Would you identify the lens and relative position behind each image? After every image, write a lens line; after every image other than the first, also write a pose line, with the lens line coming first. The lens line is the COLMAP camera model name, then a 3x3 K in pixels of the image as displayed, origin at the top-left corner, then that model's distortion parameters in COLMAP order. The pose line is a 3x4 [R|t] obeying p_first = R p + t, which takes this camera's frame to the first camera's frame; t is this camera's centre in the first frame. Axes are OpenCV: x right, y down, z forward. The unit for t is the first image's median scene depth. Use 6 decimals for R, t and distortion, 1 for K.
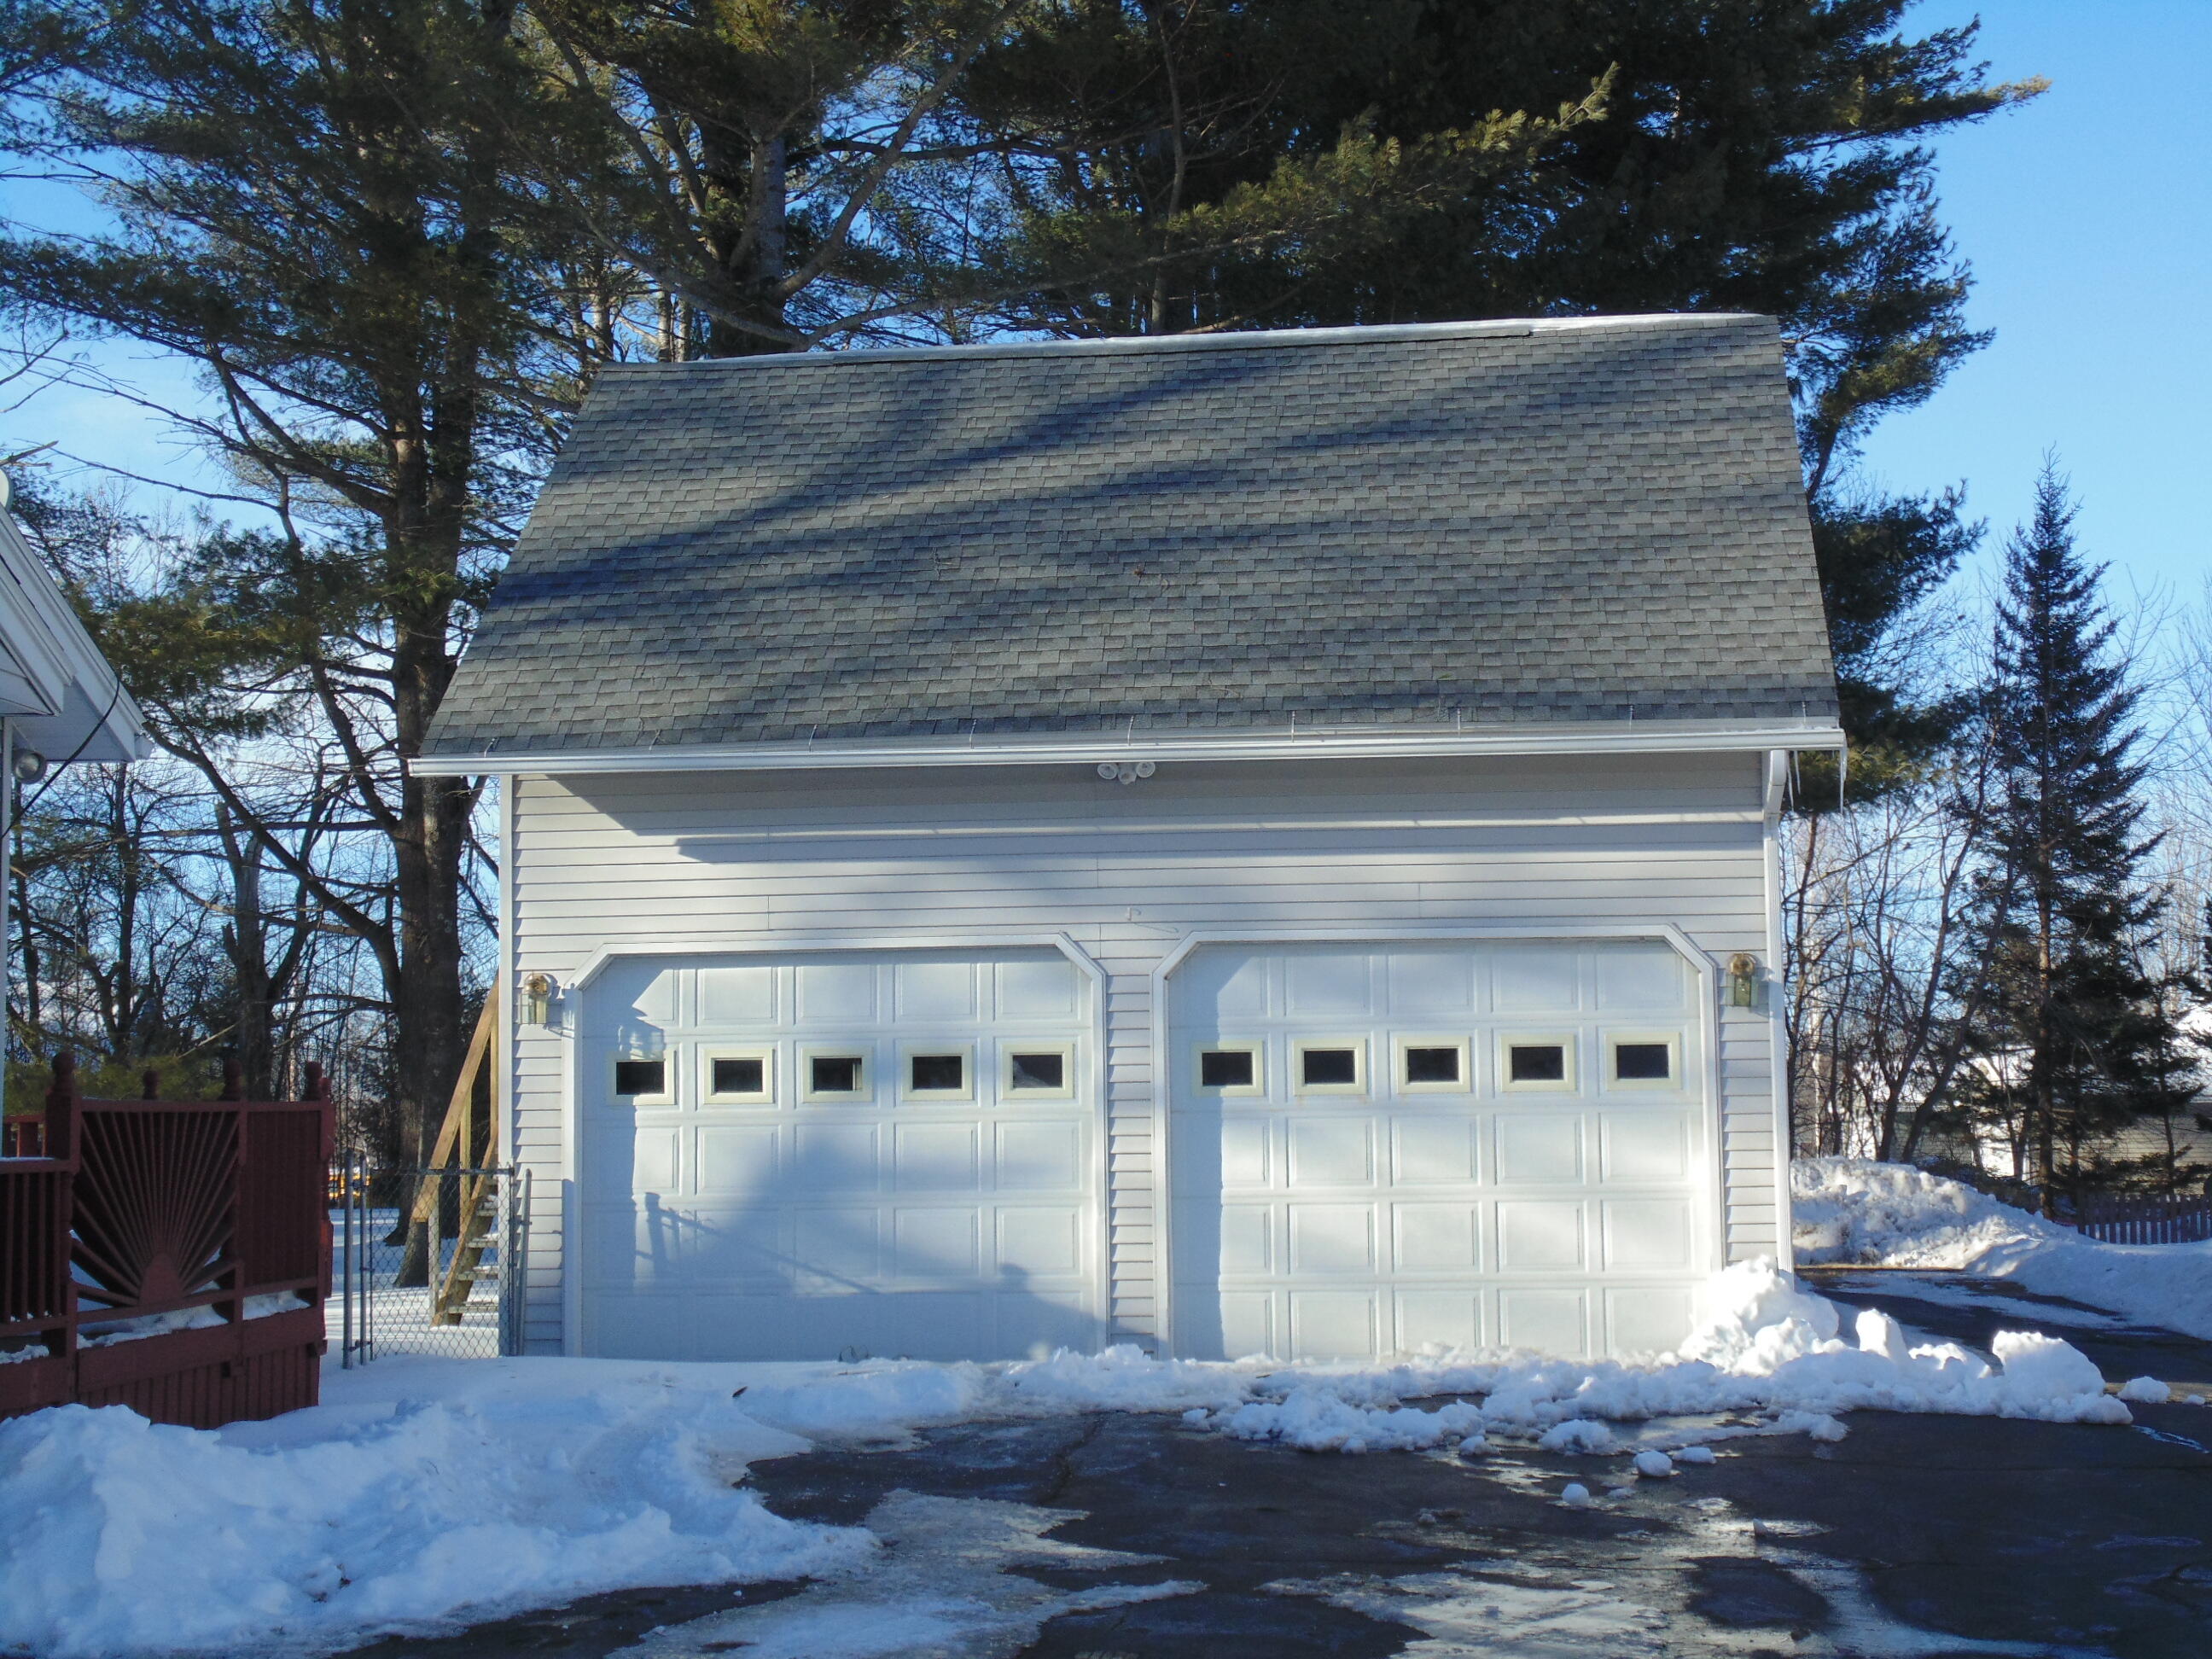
lens RADIAL K [[3352.3, 0, 1106.0], [0, 3352.3, 829.5], [0, 0, 1]] dist [-0.008601, 0.116039]
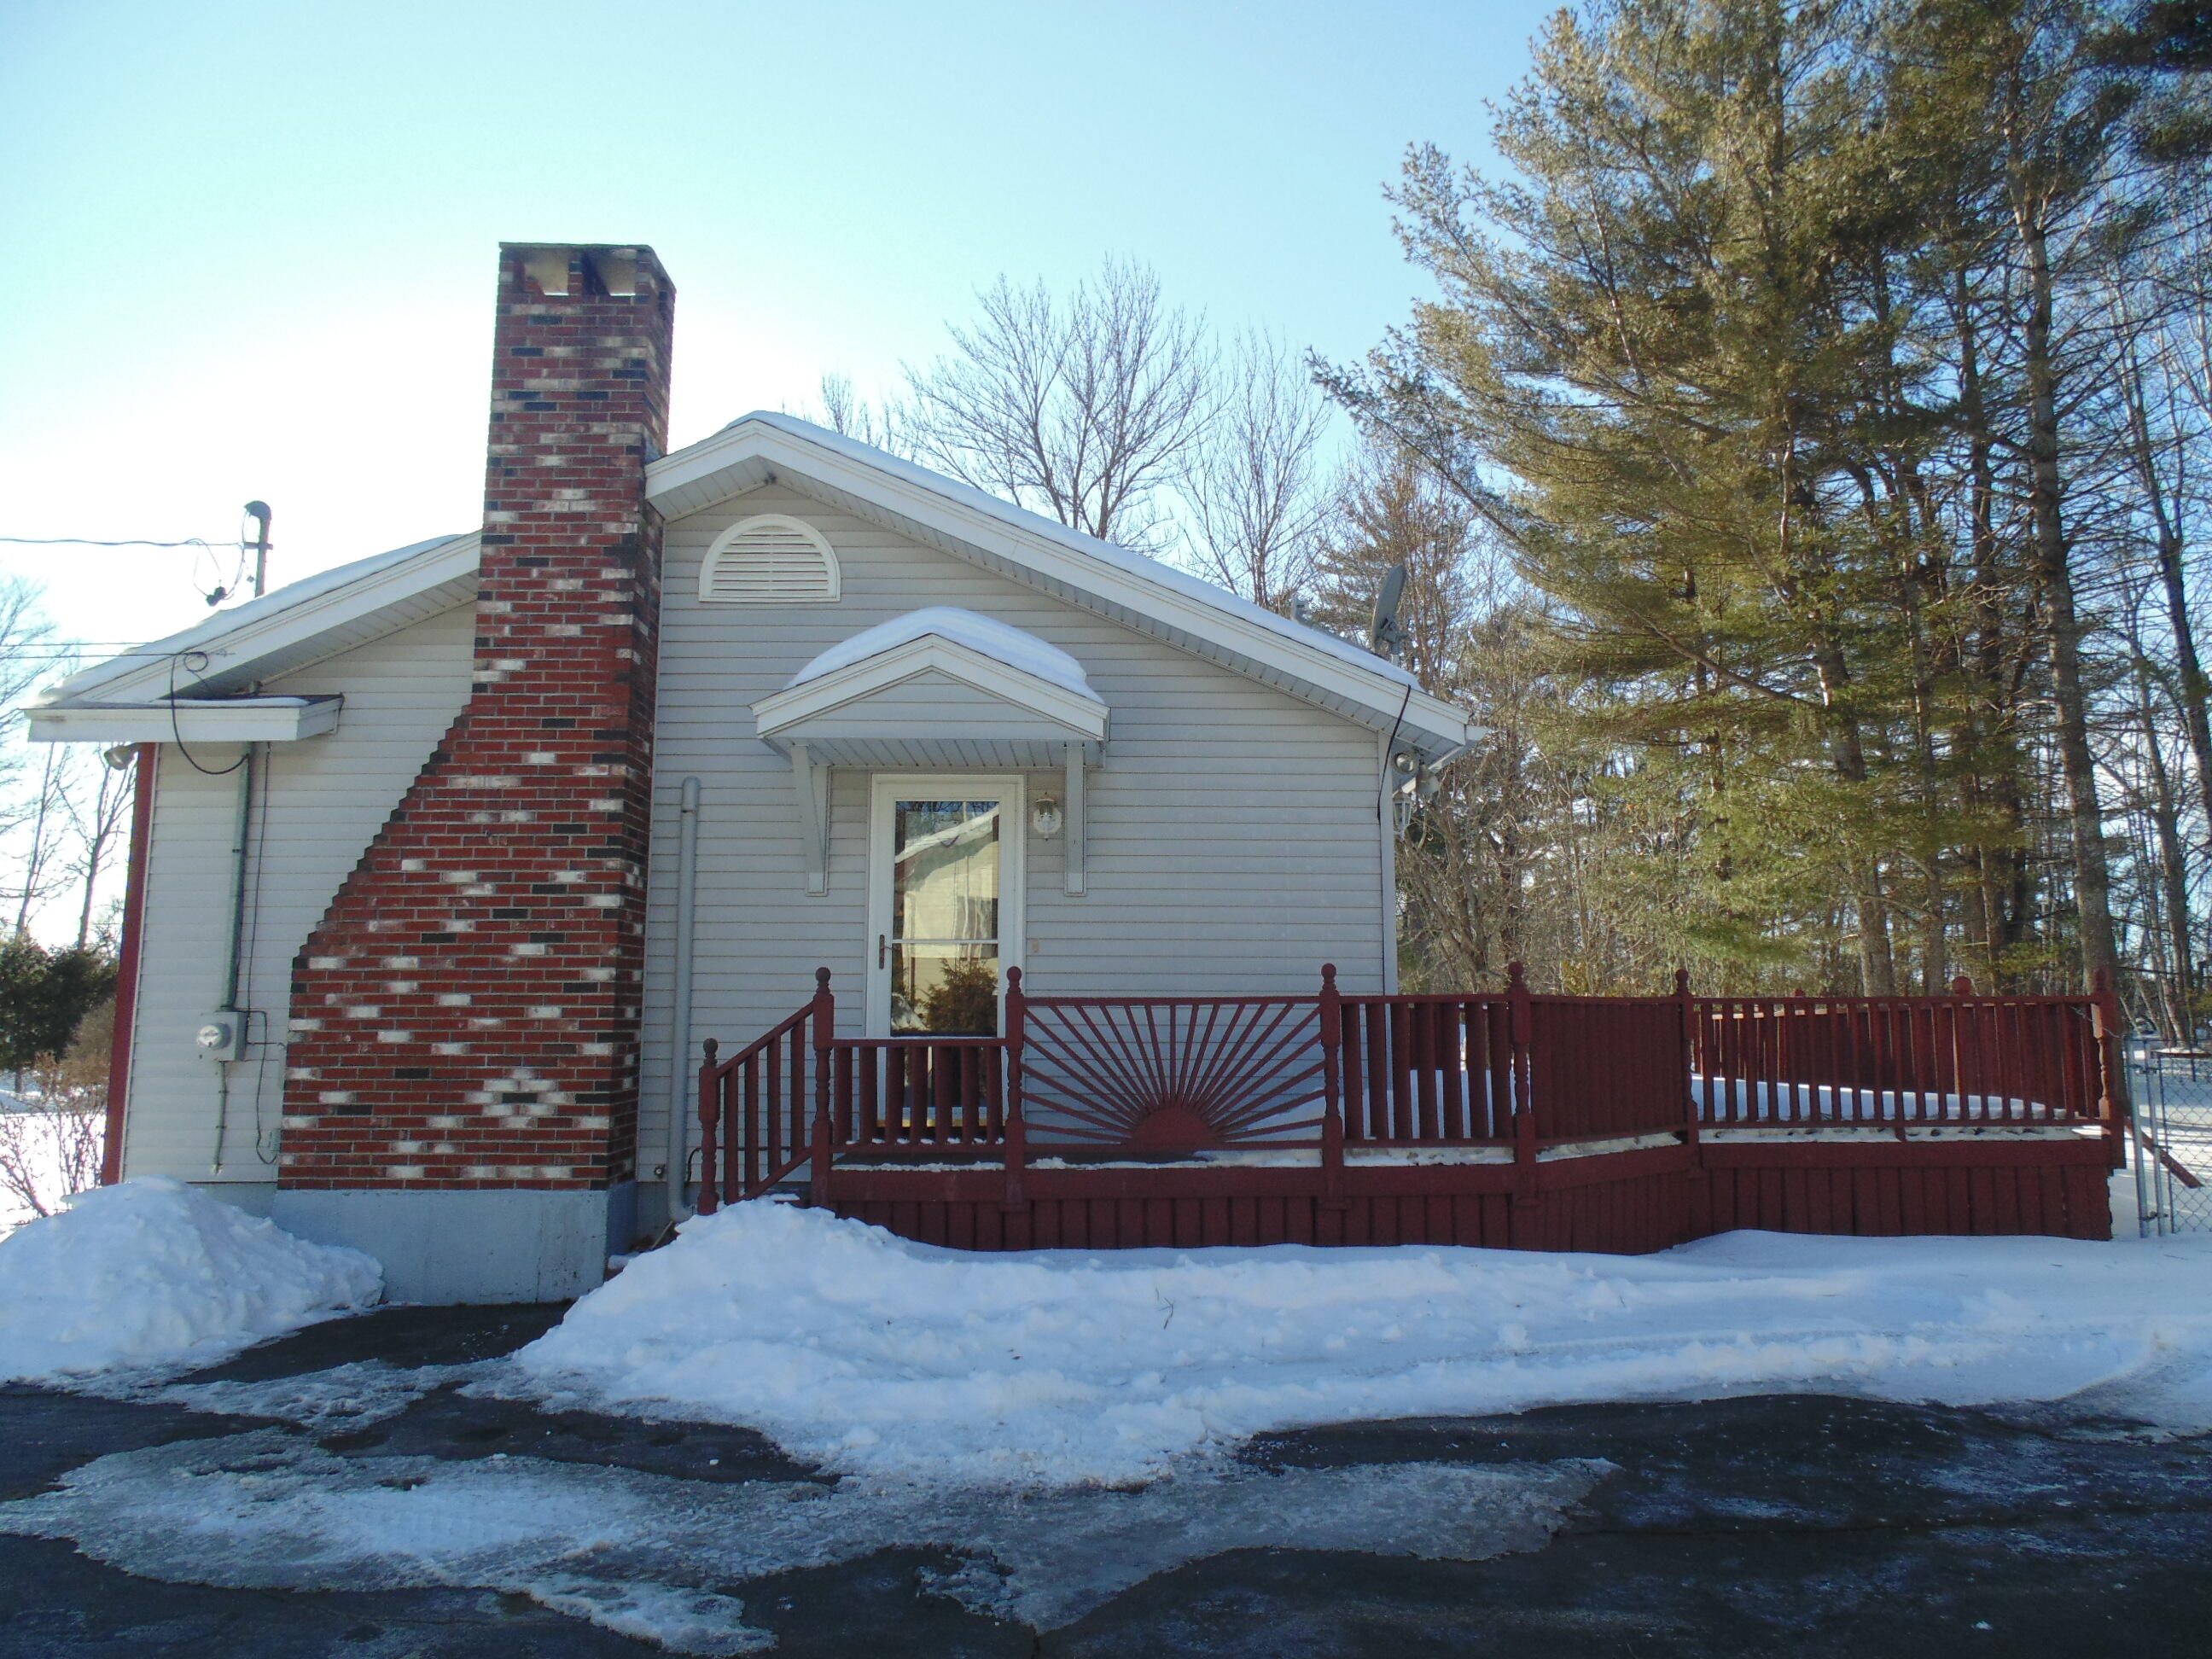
lens RADIAL K [[1500.3, 0, 1106.0], [0, 1500.3, 829.5], [0, 0, 1]] dist [0.000980, 0.000023]
pose [[0.107618, -0.121752, -0.986709, 0.213643], [0.090523, 0.989551, -0.112229, 0.052187], [0.990063, -0.077242, 0.117515, 0.584580]]
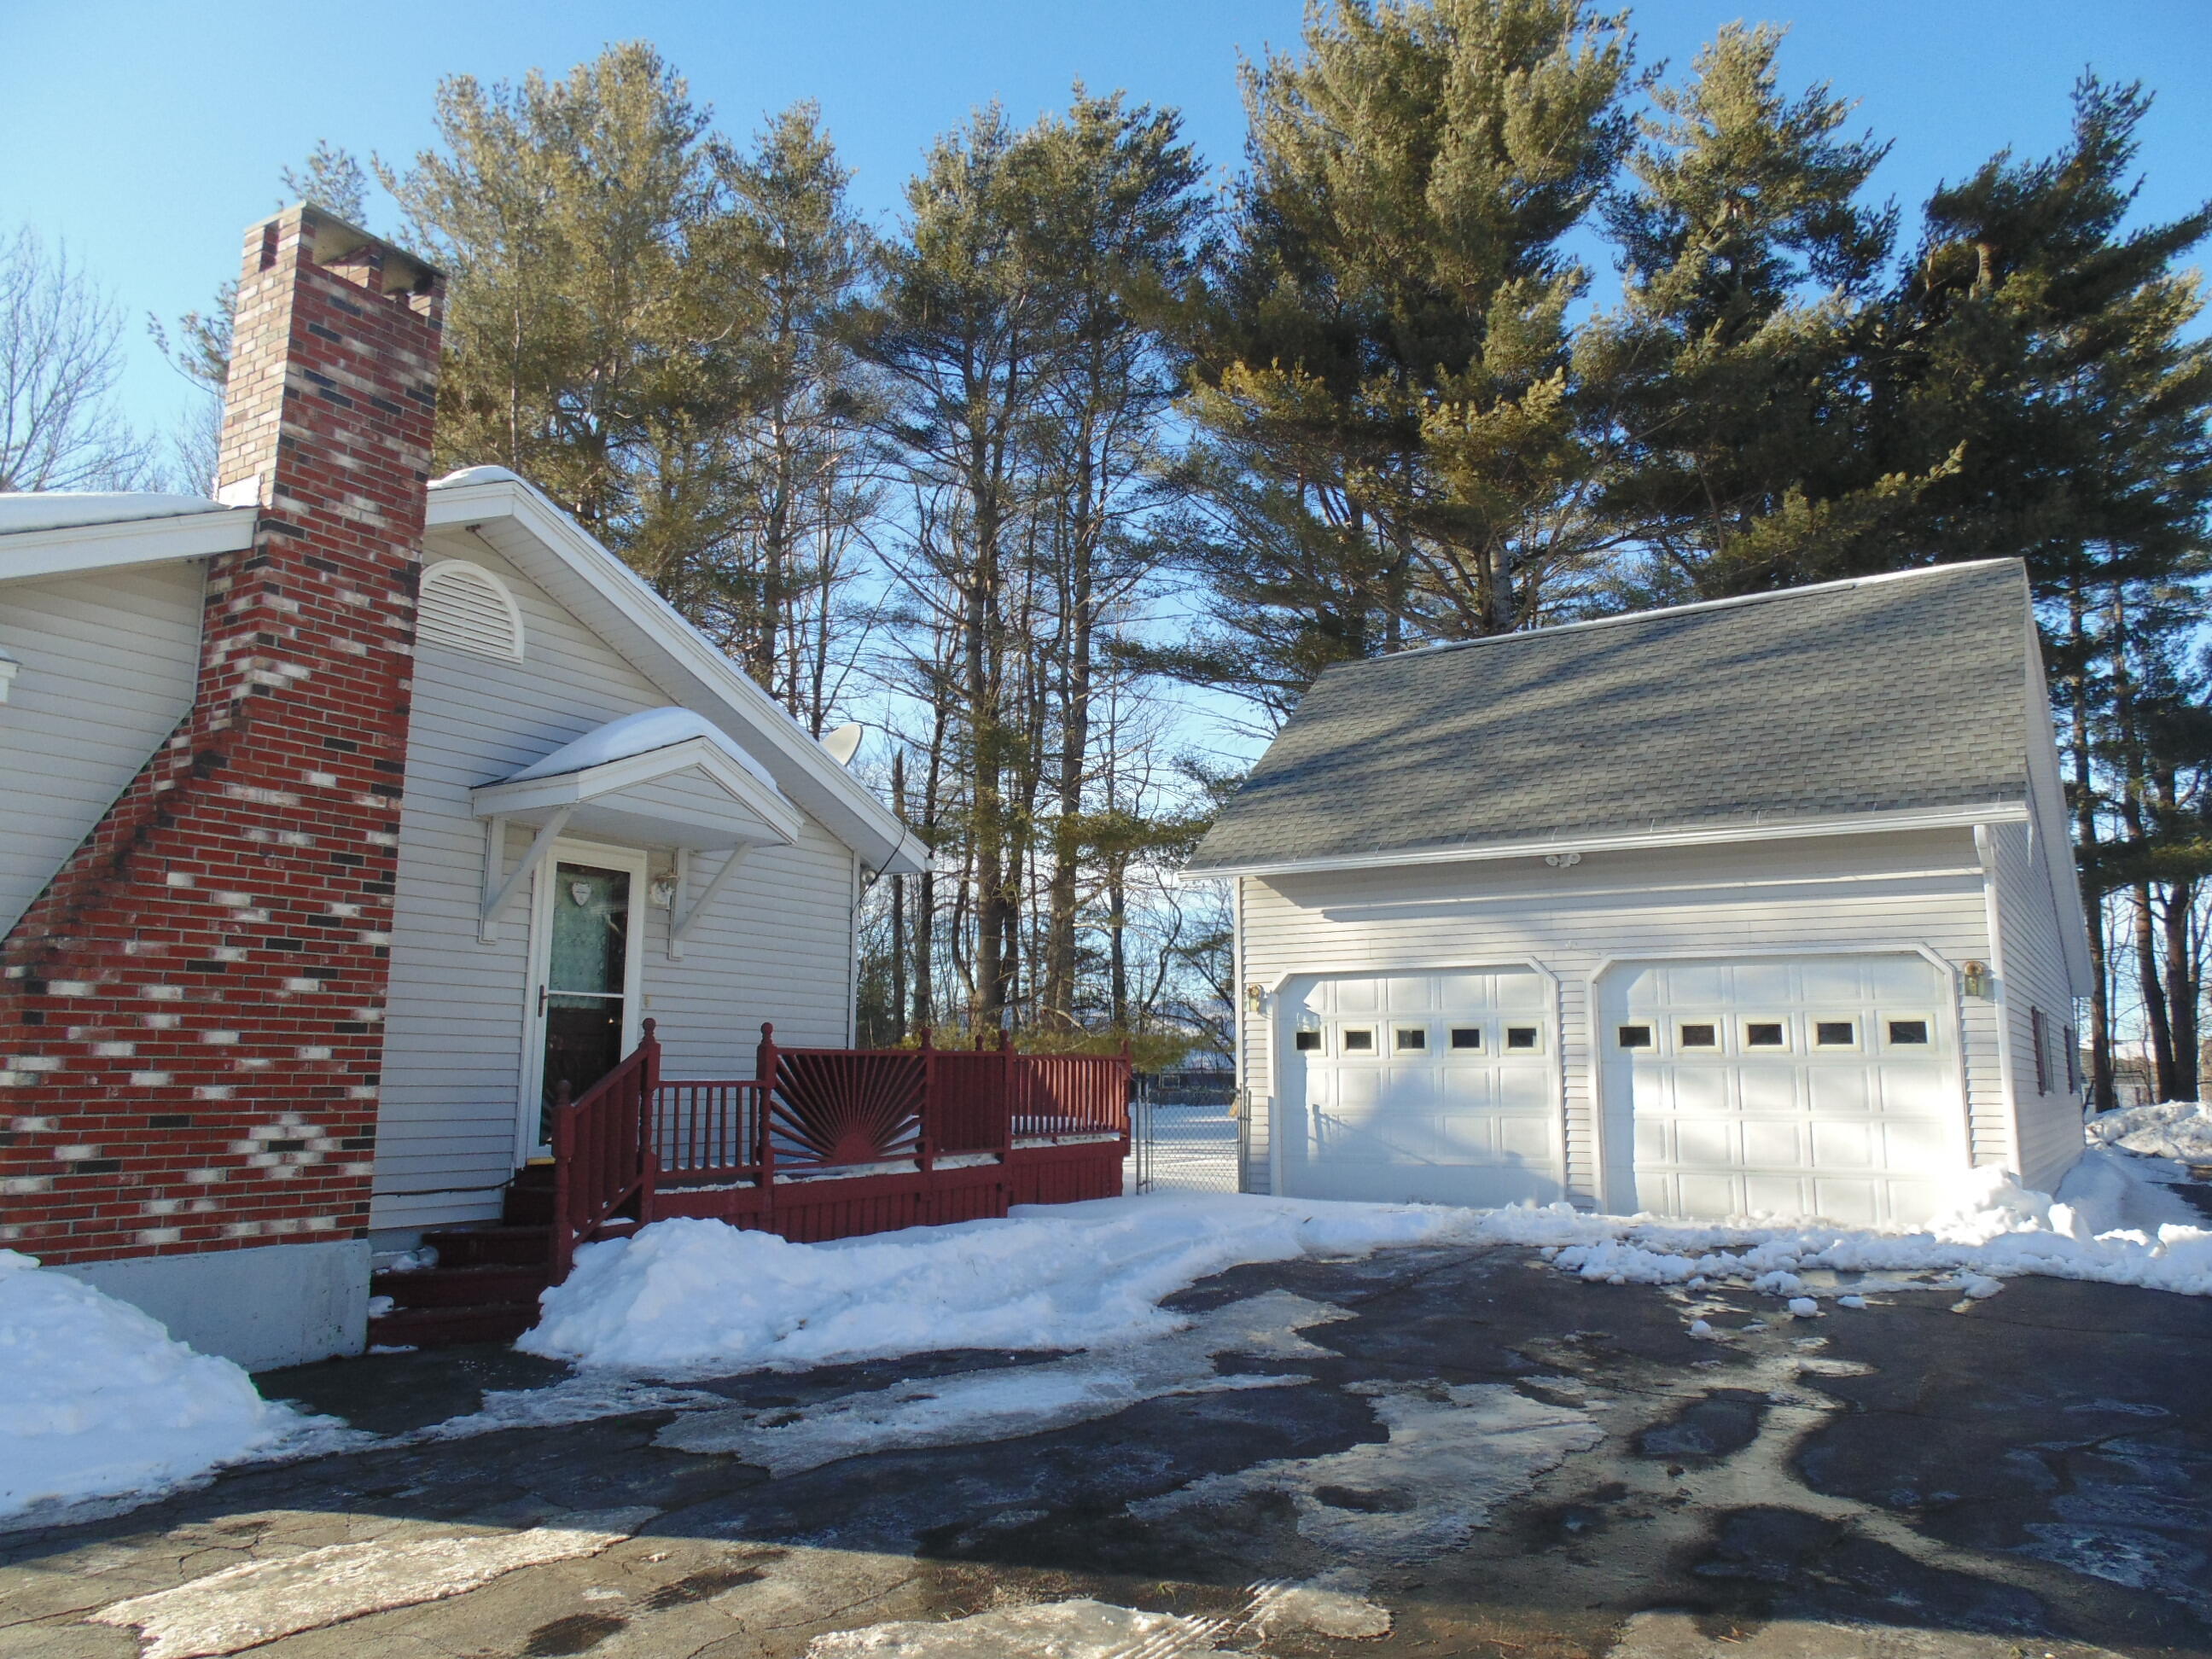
lens RADIAL K [[1571.1, 0, 1106.0], [0, 1571.1, 829.5], [0, 0, 1]] dist [0.003289, -0.004591]
pose [[0.901147, -0.053912, -0.430149, 0.140939], [0.026451, 0.997226, -0.069571, 0.016234], [0.432706, 0.051316, 0.900073, 0.179723]]
